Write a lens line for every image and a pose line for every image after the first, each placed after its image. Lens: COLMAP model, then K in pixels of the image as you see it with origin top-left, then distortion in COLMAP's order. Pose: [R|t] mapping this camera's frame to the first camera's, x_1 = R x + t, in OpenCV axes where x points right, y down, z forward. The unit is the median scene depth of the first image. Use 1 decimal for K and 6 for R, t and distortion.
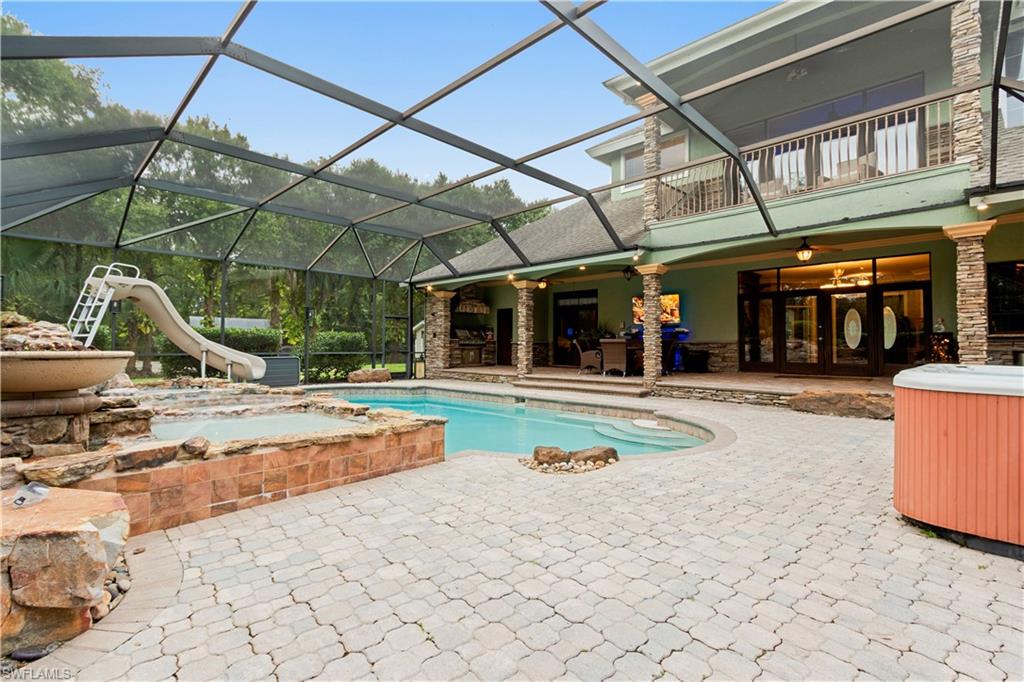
lens RADIAL K [[469.0, 0, 513.2], [0, 469.0, 342.2], [0, 0, 1]] dist [0.004951, -0.002340]
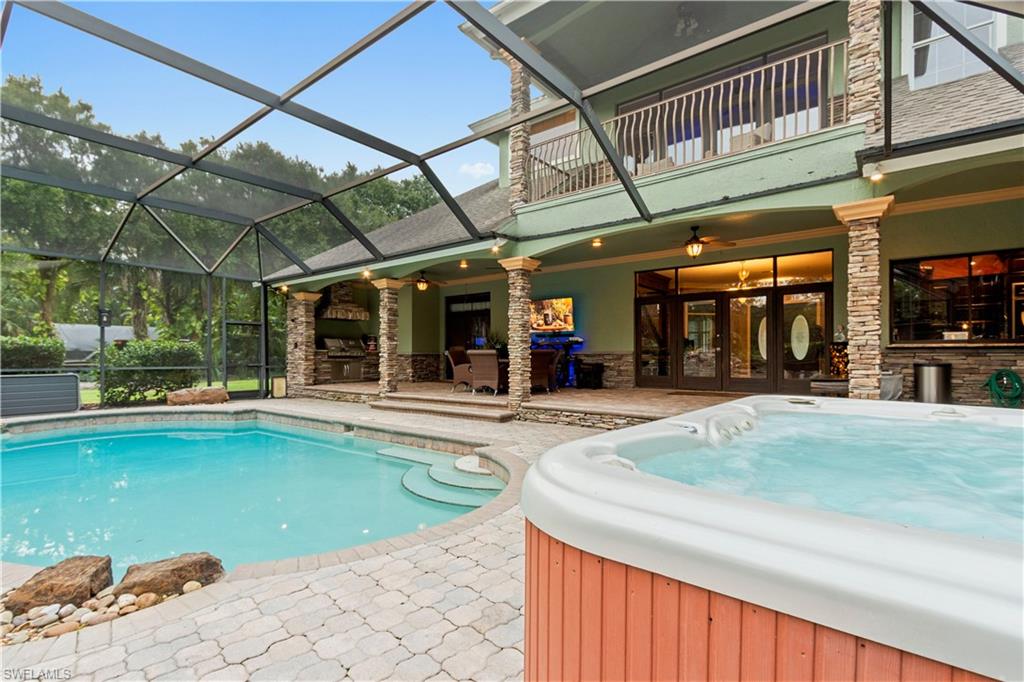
lens RADIAL K [[469.0, 0, 526.4], [0, 469.0, 365.8], [0, 0, 1]] dist [0.004951, -0.002340]
pose [[0.994124, -0.005602, 0.108103, 0.196946], [0.002484, 0.999578, 0.028956, -0.002790], [-0.108219, -0.028517, 0.993718, 0.166649]]
